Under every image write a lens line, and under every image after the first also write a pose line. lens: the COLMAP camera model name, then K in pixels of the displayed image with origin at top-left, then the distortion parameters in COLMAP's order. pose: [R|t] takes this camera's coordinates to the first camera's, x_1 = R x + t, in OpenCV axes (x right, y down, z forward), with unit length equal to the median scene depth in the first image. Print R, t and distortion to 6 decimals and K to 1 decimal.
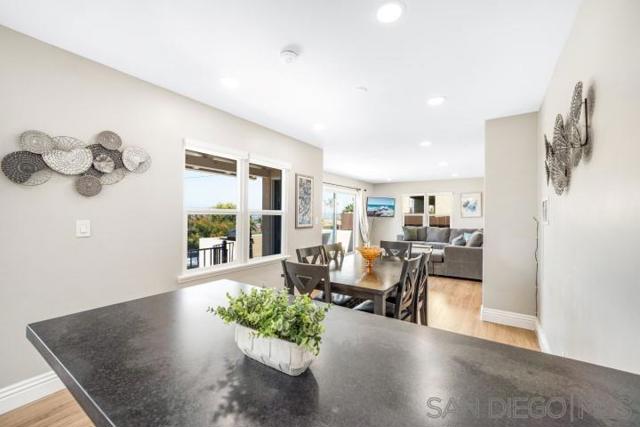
lens RADIAL K [[262.5, 0, 320.0], [0, 262.5, 218.4], [0, 0, 1]] dist [-0.013019, 0.000315]
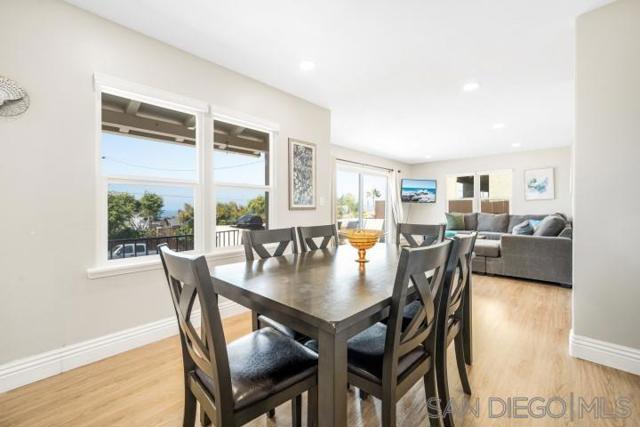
lens RADIAL K [[262.5, 0, 319.0], [0, 262.5, 211.3], [0, 0, 1]] dist [-0.013019, 0.000315]
pose [[0.986025, -0.010386, -0.166276, 0.086738], [0.010417, 0.999946, -0.000681, 0.032283], [0.166274, -0.001060, 0.986079, 0.181306]]
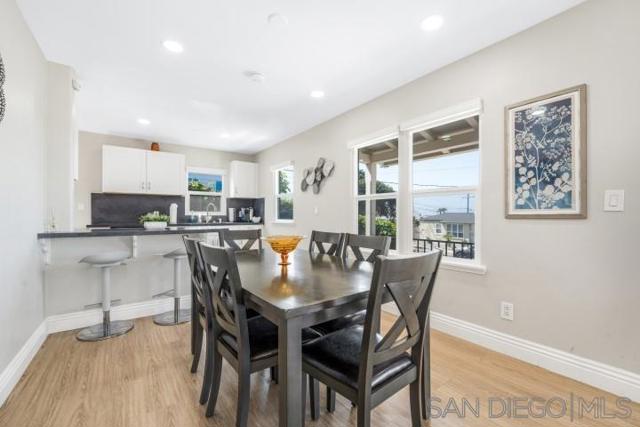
lens RADIAL K [[262.5, 0, 315.3], [0, 262.5, 216.8], [0, 0, 1]] dist [-0.013019, 0.000315]
pose [[-0.344137, -0.006295, -0.938898, 0.353114], [-0.016049, 0.999871, -0.000821, 0.030871], [0.938782, 0.014786, -0.344194, 0.593289]]
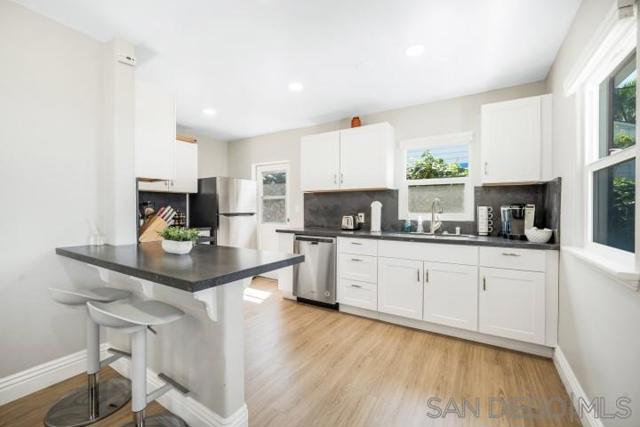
lens RADIAL K [[262.5, 0, 325.9], [0, 262.5, 213.4], [0, 0, 1]] dist [-0.013019, 0.000315]
pose [[-0.998636, -0.014309, -0.050215, -0.161671], [-0.015549, 0.999582, 0.024386, 0.007267], [0.049845, 0.025134, -0.998441, 0.413749]]
